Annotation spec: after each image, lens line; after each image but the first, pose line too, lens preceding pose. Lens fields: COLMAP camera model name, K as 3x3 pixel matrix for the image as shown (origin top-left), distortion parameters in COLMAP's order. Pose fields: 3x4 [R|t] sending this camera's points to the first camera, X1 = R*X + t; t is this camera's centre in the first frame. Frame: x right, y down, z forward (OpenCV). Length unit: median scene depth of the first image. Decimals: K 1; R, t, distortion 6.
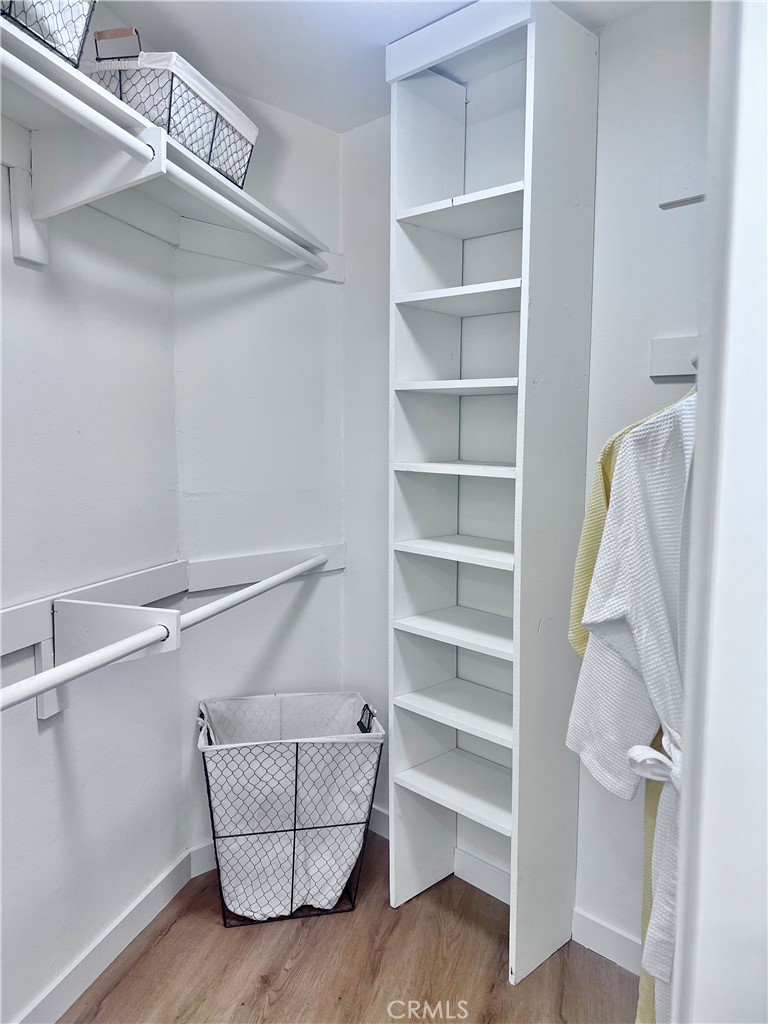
lens RADIAL K [[765.8, 0, 384.0], [0, 765.8, 512.0], [0, 0, 1]] dist [0.071119, -0.091384]
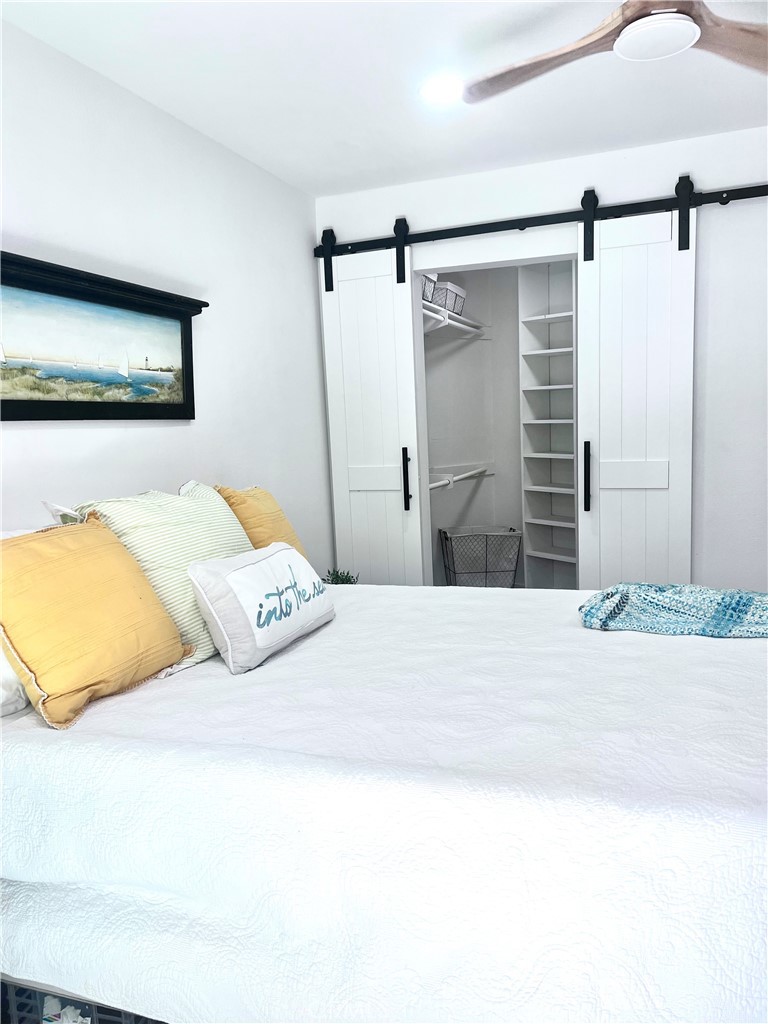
lens RADIAL K [[765.8, 0, 384.0], [0, 765.8, 512.0], [0, 0, 1]] dist [0.071119, -0.091384]
pose [[0.994590, -0.034292, -0.098051, -0.192518], [0.036937, 0.998998, 0.025286, 0.146728], [0.097086, -0.028771, 0.994860, -1.453358]]
